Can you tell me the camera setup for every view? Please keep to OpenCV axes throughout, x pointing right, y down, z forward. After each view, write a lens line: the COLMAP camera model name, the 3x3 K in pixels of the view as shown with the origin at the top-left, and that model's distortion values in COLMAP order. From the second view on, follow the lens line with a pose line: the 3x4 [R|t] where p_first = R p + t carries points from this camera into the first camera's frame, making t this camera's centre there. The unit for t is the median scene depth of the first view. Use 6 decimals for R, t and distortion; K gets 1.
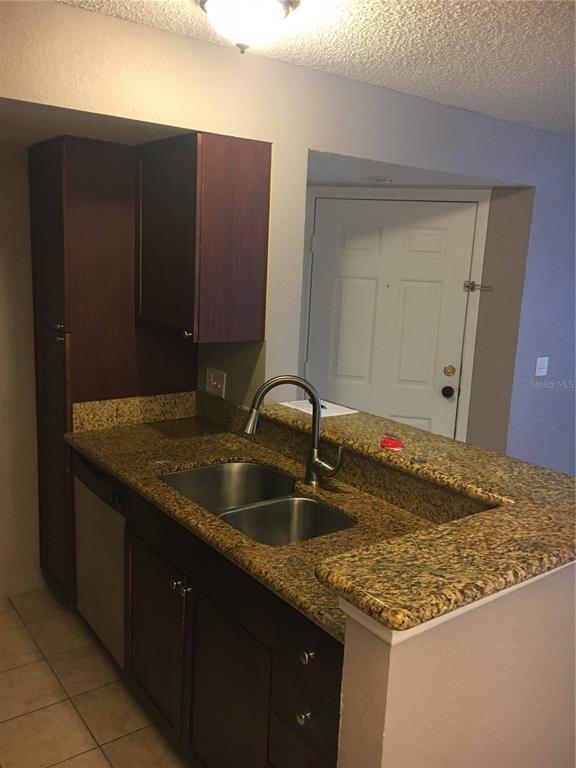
lens RADIAL K [[654.2, 0, 289.4], [0, 654.2, 381.5], [0, 0, 1]] dist [0.079810, -0.099359]
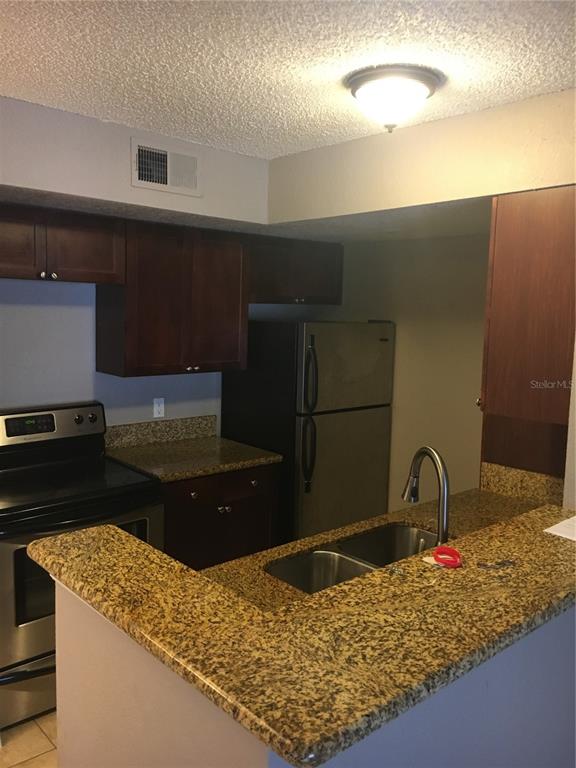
lens RADIAL K [[654.2, 0, 286.3], [0, 654.2, 382.3], [0, 0, 1]] dist [0.079810, -0.099359]
pose [[0.092696, 0.072304, -0.993066, 1.287047], [-0.207697, 0.976824, 0.051734, -0.151296], [0.973791, 0.201461, 0.105565, 1.027183]]
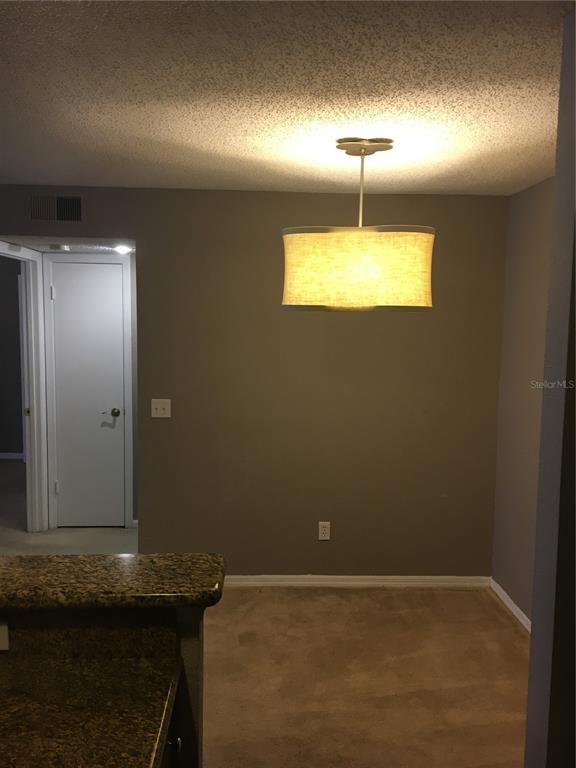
lens RADIAL K [[654.2, 0, 287.0], [0, 654.2, 386.2], [0, 0, 1]] dist [0.079810, -0.099359]
pose [[-0.818187, -0.120797, 0.562120, -0.570765], [0.057823, 0.955435, 0.289482, -0.330953], [-0.572038, 0.269354, -0.774739, 1.512578]]
